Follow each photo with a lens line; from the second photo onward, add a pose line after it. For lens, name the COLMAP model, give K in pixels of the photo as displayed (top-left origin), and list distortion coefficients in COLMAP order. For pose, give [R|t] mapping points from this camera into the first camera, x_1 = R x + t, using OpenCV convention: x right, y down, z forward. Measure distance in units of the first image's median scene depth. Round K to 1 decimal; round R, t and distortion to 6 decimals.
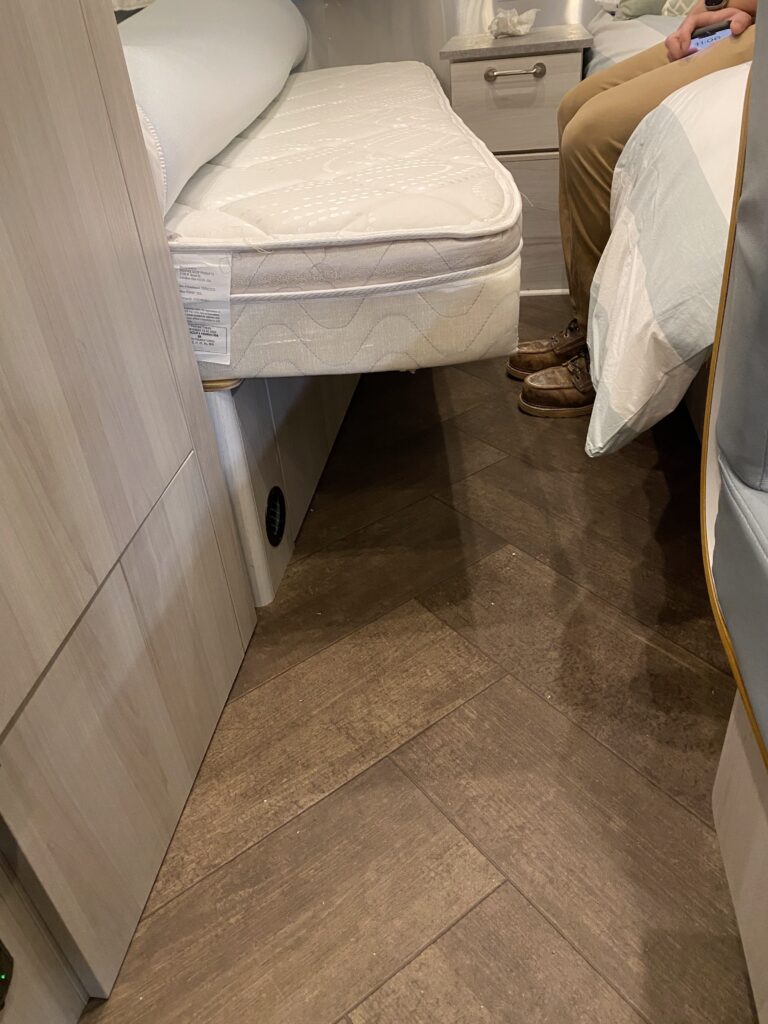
lens RADIAL K [[794.9, 0, 384.0], [0, 794.9, 512.0], [0, 0, 1]] dist [-0.001883, -0.008369]
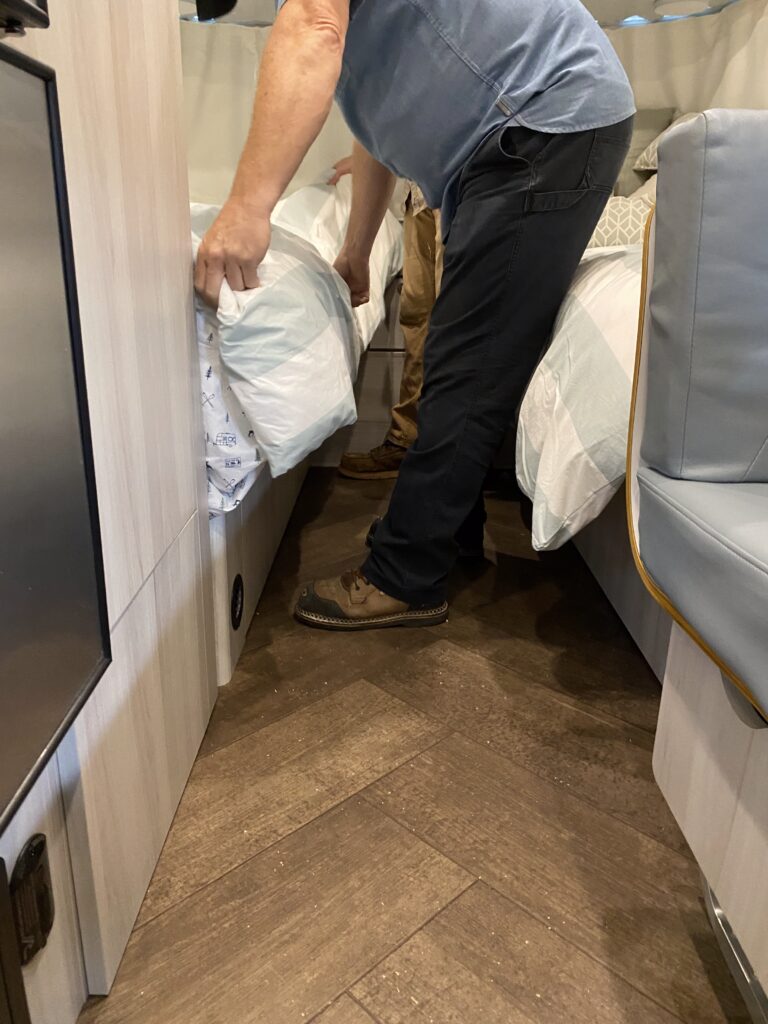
lens RADIAL K [[794.9, 0, 384.0], [0, 794.9, 512.0], [0, 0, 1]] dist [-0.001883, -0.008369]
pose [[0.985713, 0.052104, 0.160169, -0.169496], [-0.008013, 0.964379, -0.264403, 0.246814], [-0.168240, 0.259342, 0.951019, -0.157022]]
